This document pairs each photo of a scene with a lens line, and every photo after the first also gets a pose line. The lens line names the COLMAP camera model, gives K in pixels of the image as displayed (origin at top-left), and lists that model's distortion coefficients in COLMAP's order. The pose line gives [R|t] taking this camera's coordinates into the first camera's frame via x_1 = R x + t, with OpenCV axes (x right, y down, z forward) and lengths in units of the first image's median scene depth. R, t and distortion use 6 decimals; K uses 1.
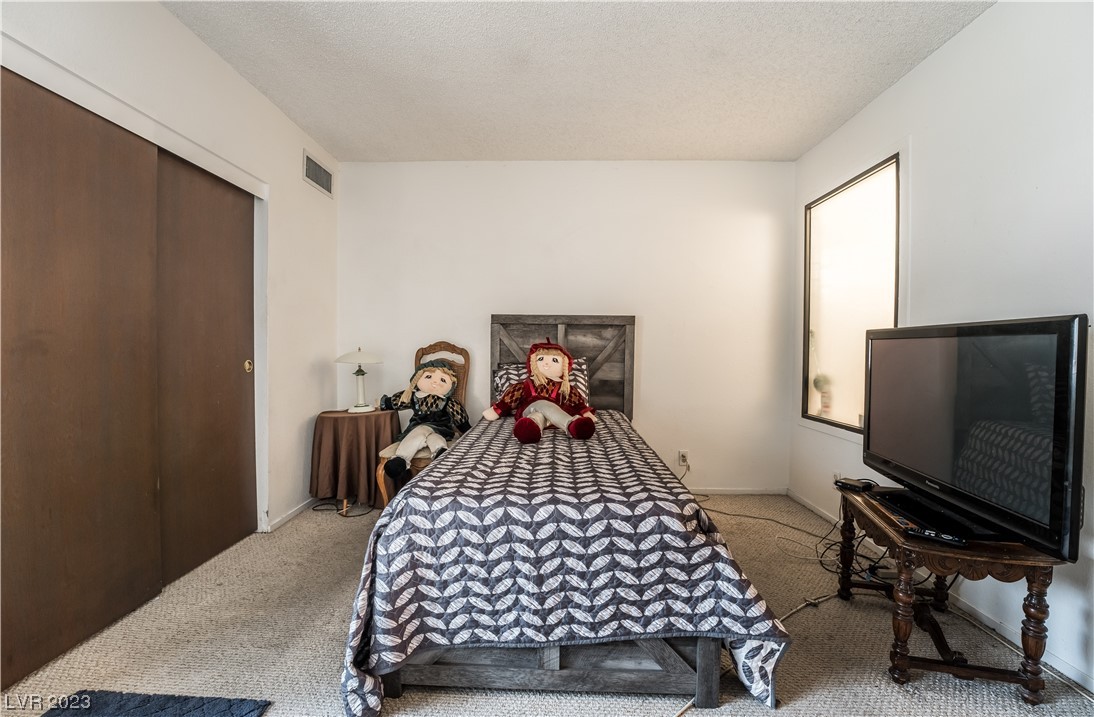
lens RADIAL K [[446.4, 0, 548.5], [0, 446.4, 358.3], [0, 0, 1]] dist [-0.024756, -0.000266]
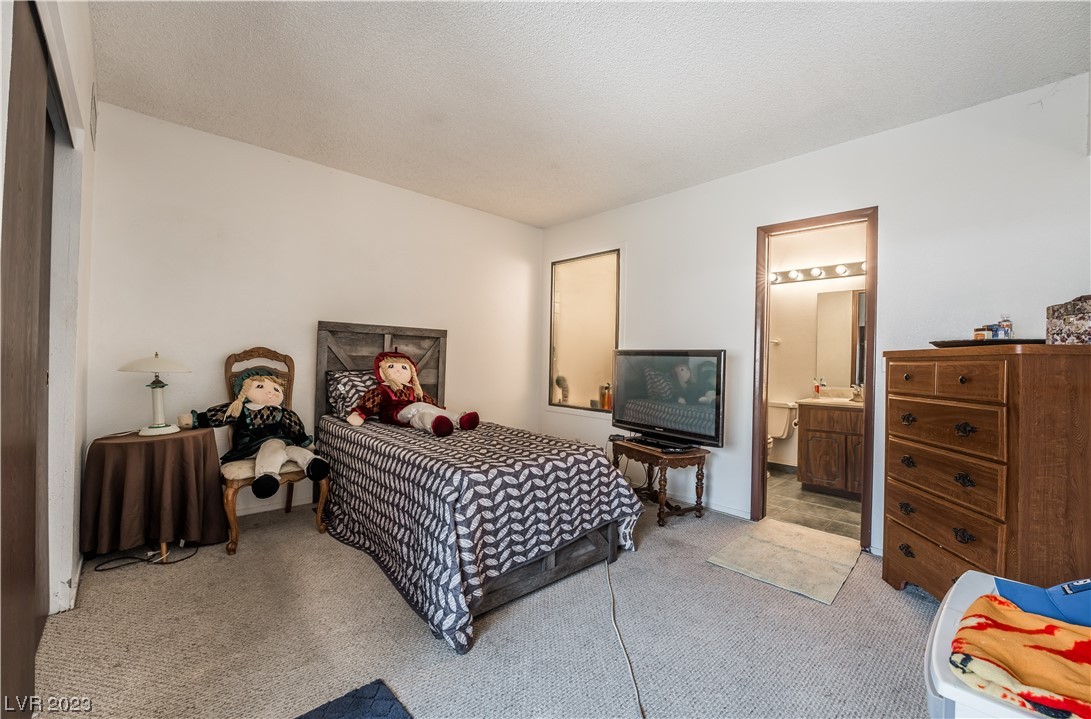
lens RADIAL K [[442.5, 0, 547.7], [0, 442.5, 359.6], [0, 0, 1]] dist [-0.028136, 0.003286]
pose [[0.706779, 0.007353, 0.707396, -0.630273], [-0.001594, 0.999960, -0.008802, -0.007536], [-0.707432, 0.005094, 0.706763, -0.048616]]
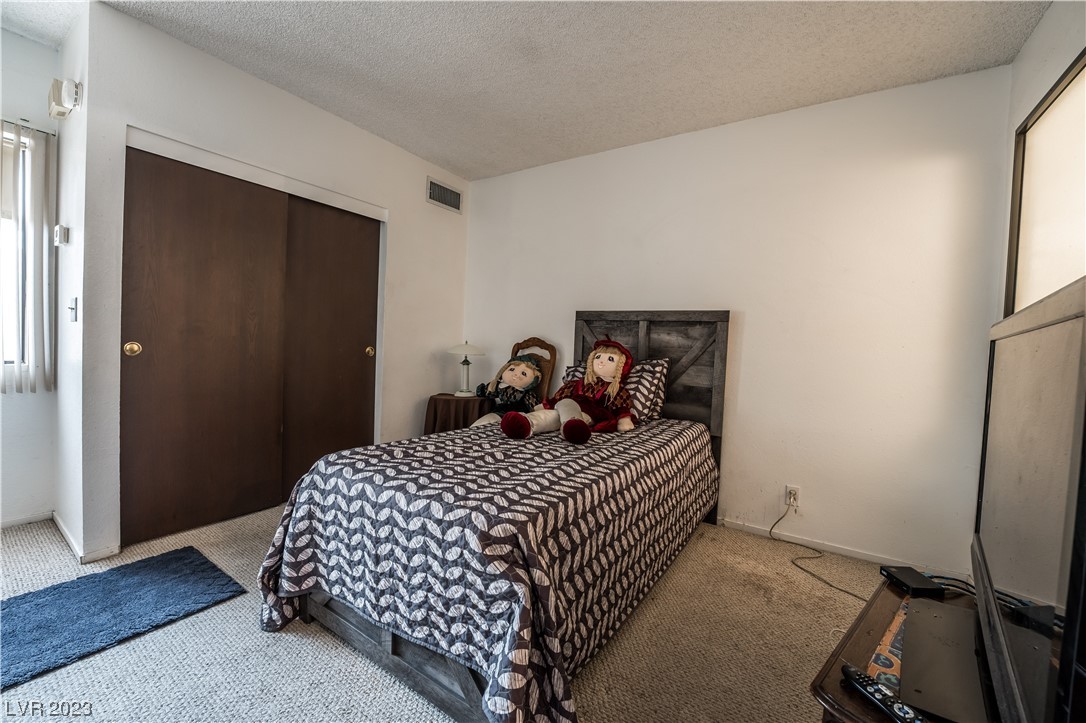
lens RADIAL K [[436.8, 0, 546.0], [0, 436.8, 362.7], [0, 0, 1]] dist [-0.025401, 0.000324]
pose [[0.844864, 0.050173, -0.532624, 0.469075], [-0.047384, 0.998698, 0.018916, 0.002005], [0.532879, 0.009256, 0.846141, 0.199461]]
